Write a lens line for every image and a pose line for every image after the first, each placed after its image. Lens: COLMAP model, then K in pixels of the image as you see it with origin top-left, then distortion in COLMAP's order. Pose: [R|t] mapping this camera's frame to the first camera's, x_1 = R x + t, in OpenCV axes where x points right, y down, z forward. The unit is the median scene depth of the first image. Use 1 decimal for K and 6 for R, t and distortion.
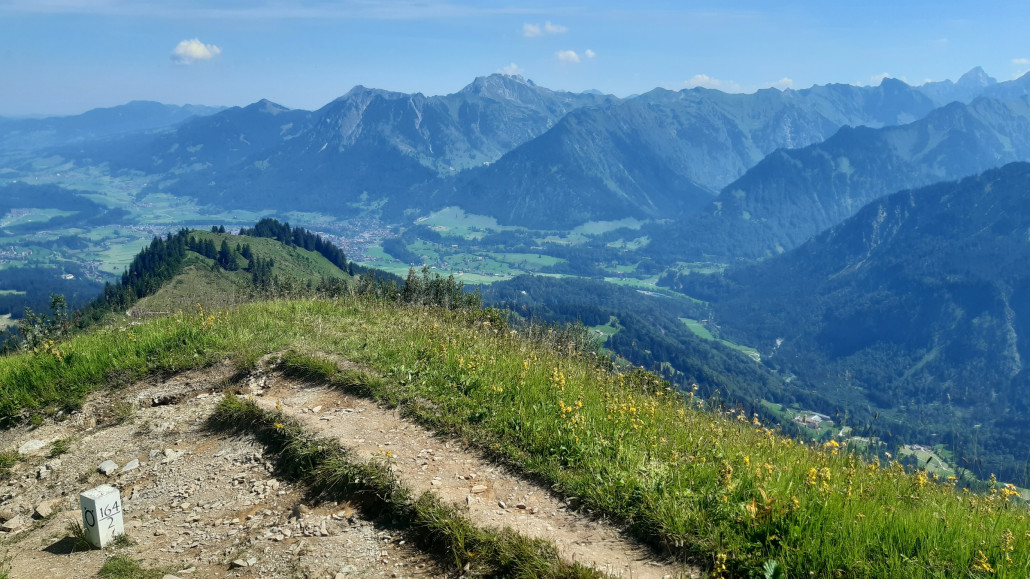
lens RADIAL K [[803.2, 0, 515.0], [0, 803.2, 289.5], [0, 0, 1]] dist [0.087774, -0.152412]
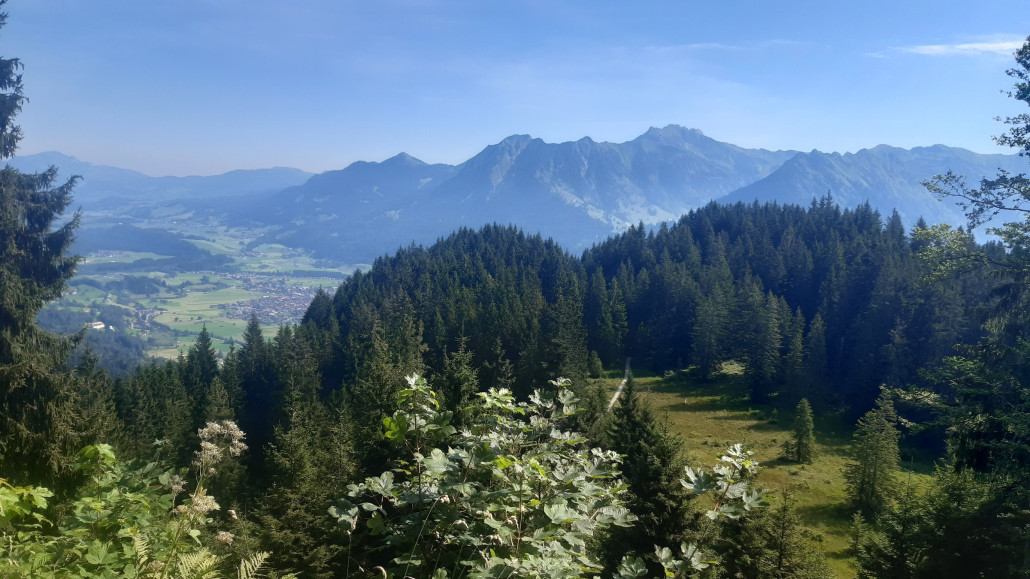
lens RADIAL K [[803.2, 0, 515.0], [0, 803.2, 289.5], [0, 0, 1]] dist [0.087774, -0.152412]
pose [[0.987317, 0.051653, -0.150124, -0.059874], [-0.067958, 0.992084, -0.105596, 0.000947], [0.143482, 0.114459, 0.983012, 0.207055]]
